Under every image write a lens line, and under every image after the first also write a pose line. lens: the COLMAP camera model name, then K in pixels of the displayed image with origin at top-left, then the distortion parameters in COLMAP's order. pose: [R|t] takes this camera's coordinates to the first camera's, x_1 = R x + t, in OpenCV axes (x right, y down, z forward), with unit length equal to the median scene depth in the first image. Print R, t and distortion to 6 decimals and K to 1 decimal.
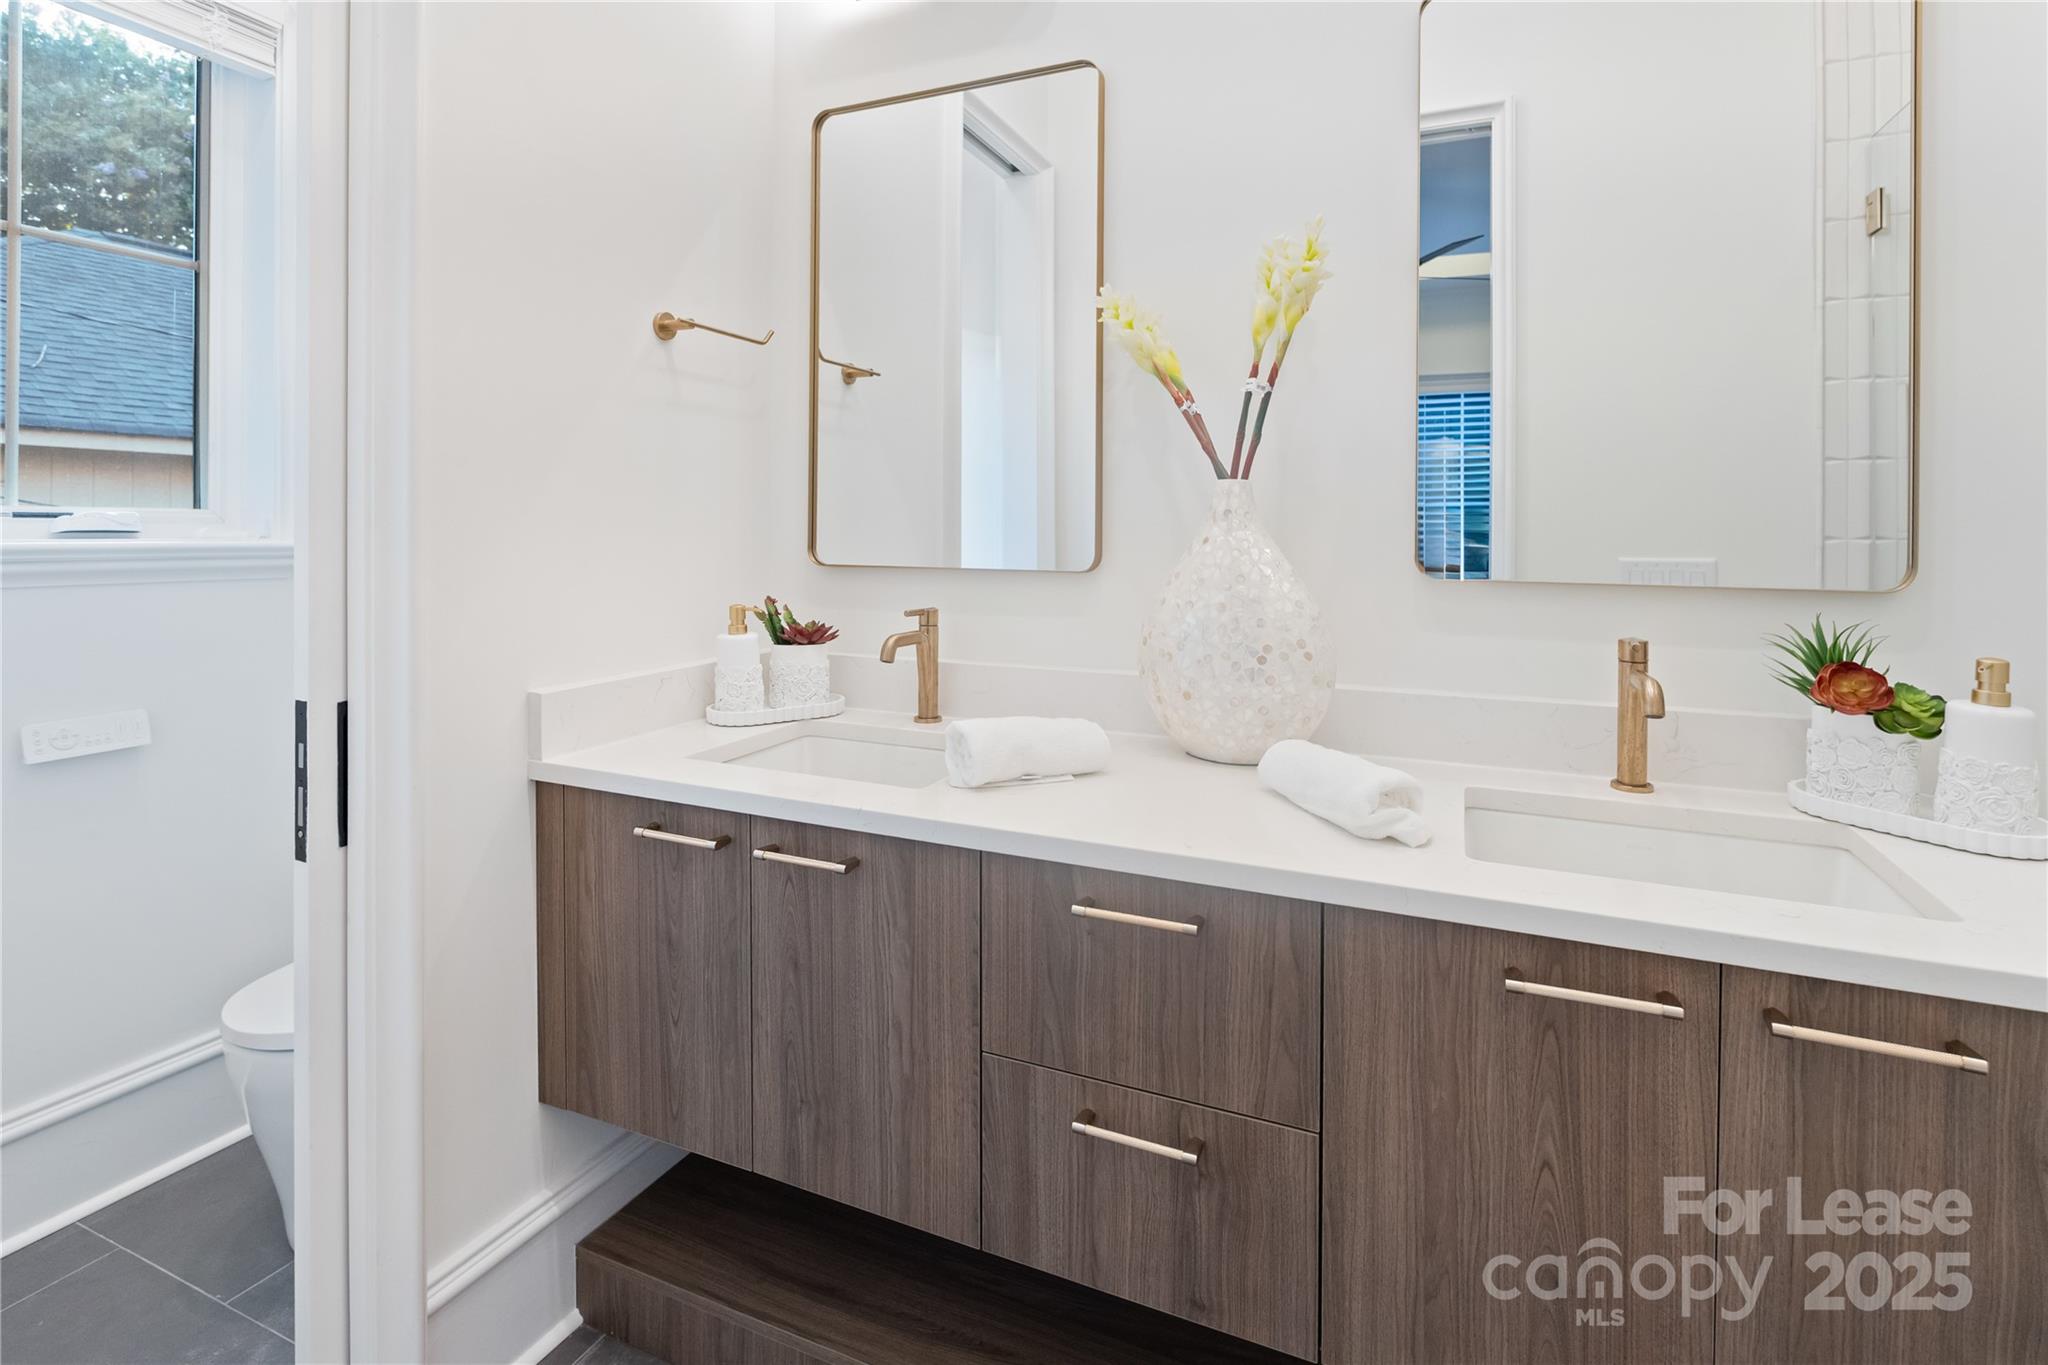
lens RADIAL K [[960.6, 0, 1026.6], [0, 960.6, 647.0], [0, 0, 1]] dist [-0.003010, -0.000213]
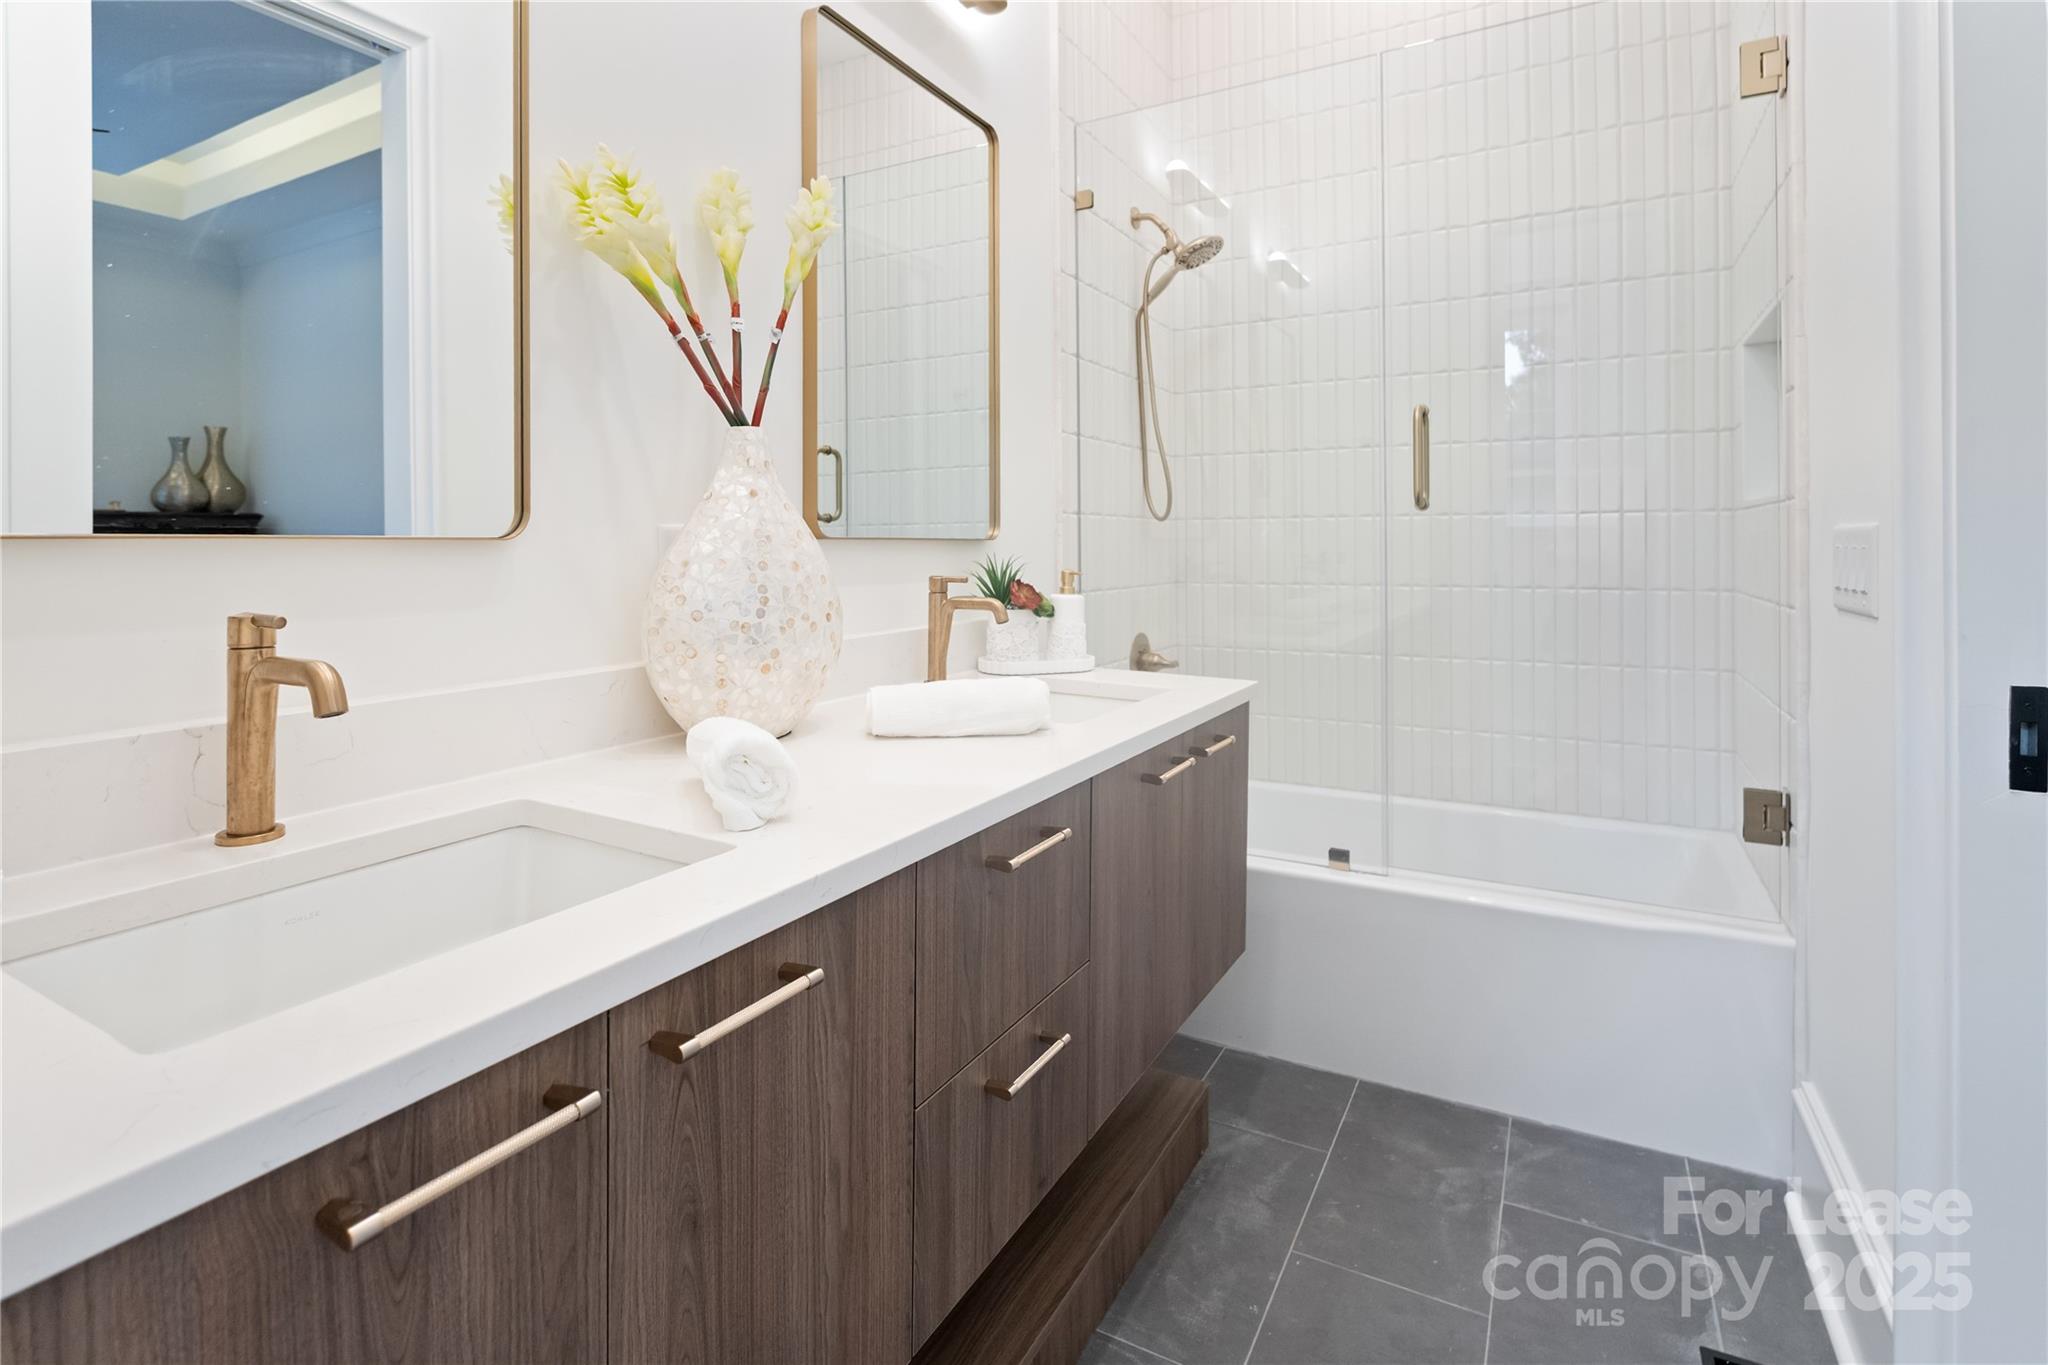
lens RADIAL K [[960.6, 0, 1026.6], [0, 960.6, 647.0], [0, 0, 1]] dist [-0.003010, -0.000213]
pose [[0.108925, -0.115341, 0.987336, -0.772578], [0.119928, 0.987515, 0.102131, -0.035029], [-0.986789, 0.107285, 0.121398, 0.748134]]
